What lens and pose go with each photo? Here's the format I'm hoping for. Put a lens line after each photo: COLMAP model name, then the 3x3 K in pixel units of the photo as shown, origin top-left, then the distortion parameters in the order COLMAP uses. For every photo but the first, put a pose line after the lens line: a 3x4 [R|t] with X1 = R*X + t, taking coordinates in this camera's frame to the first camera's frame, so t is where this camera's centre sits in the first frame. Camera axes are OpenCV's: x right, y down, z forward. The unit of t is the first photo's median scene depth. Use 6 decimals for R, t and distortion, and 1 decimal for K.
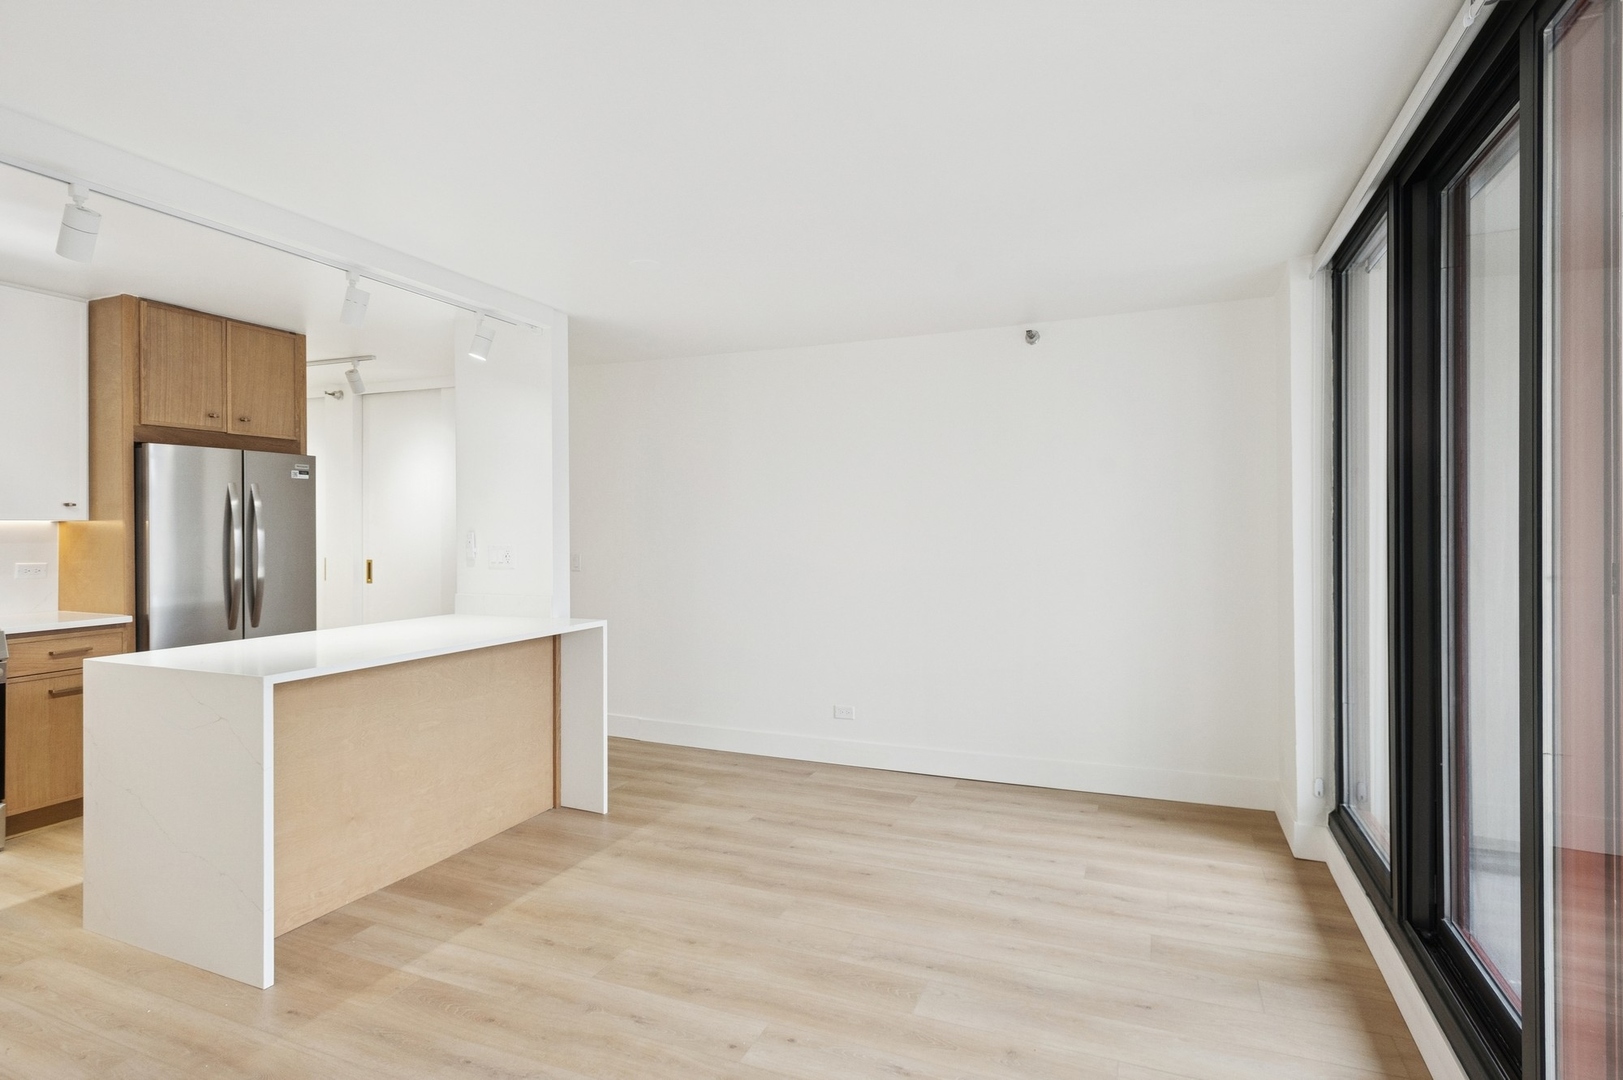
lens RADIAL K [[808.2, 0, 824.2], [0, 808.2, 530.2], [0, 0, 1]] dist [0.013131, -0.003865]
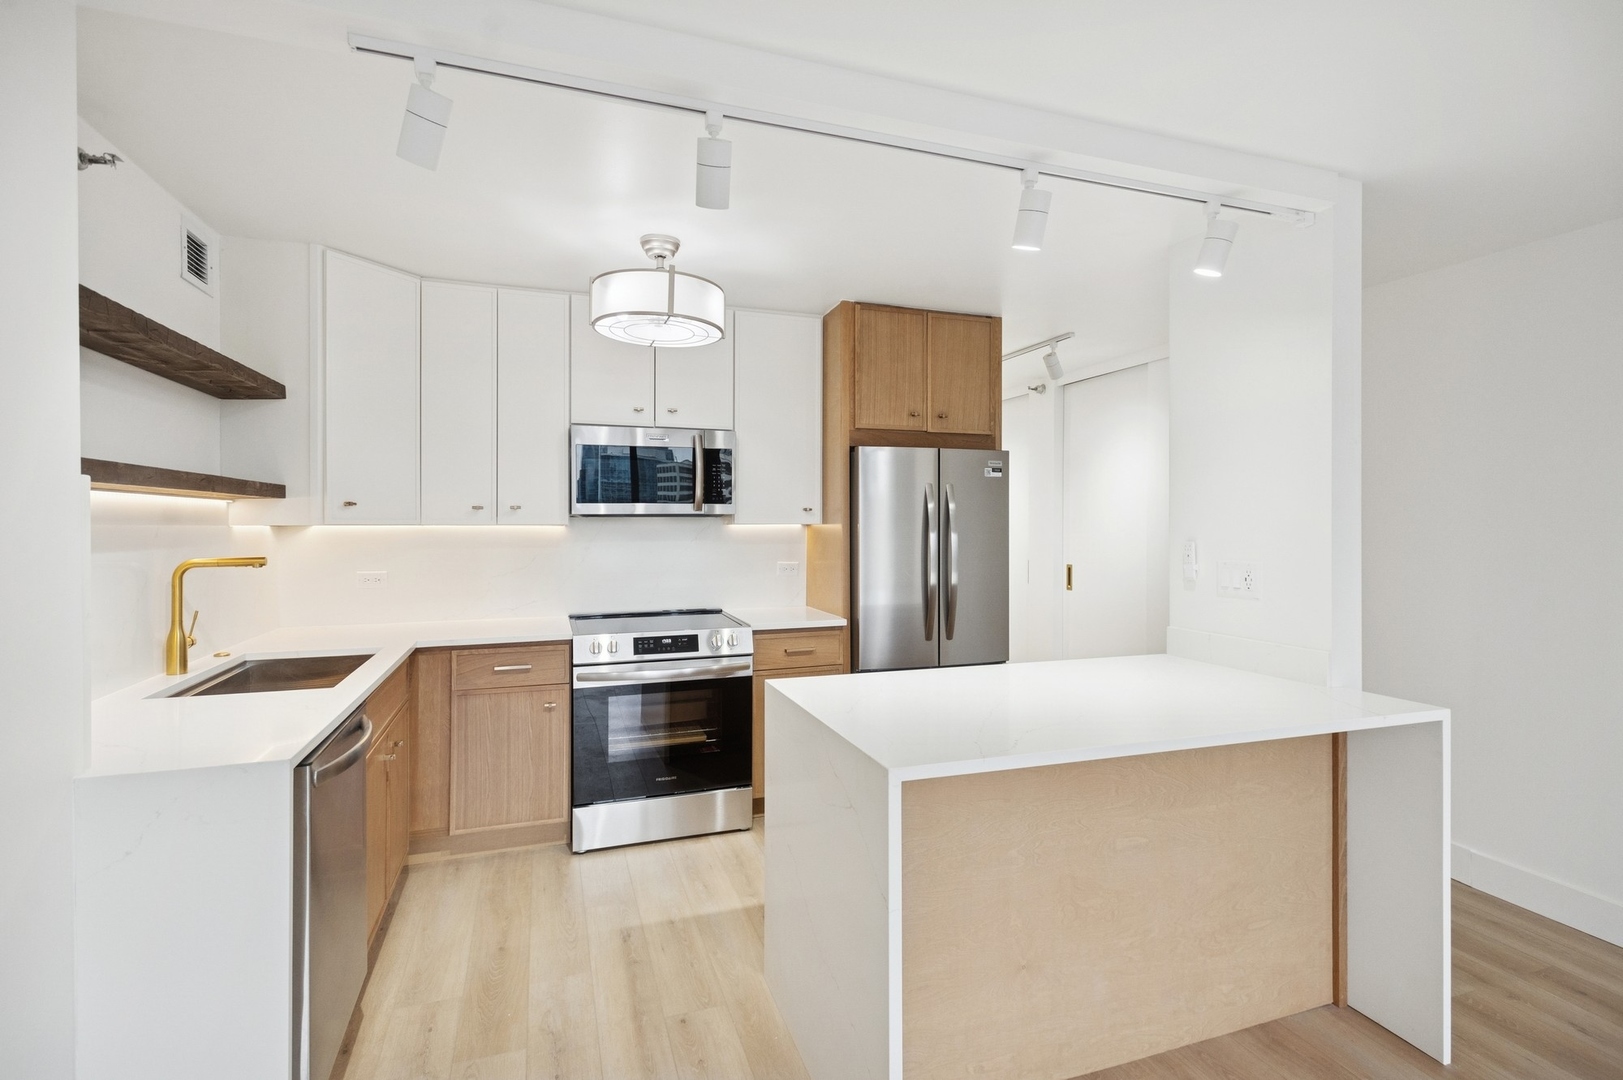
lens RADIAL K [[773.3, 0, 814.8], [0, 773.3, 527.4], [0, 0, 1]] dist [0.018800, -0.007649]
pose [[0.665048, 0.004805, -0.746785, -0.174899], [-0.004385, 0.999987, 0.002529, -0.011430], [0.746787, 0.001593, 0.665061, 0.359486]]
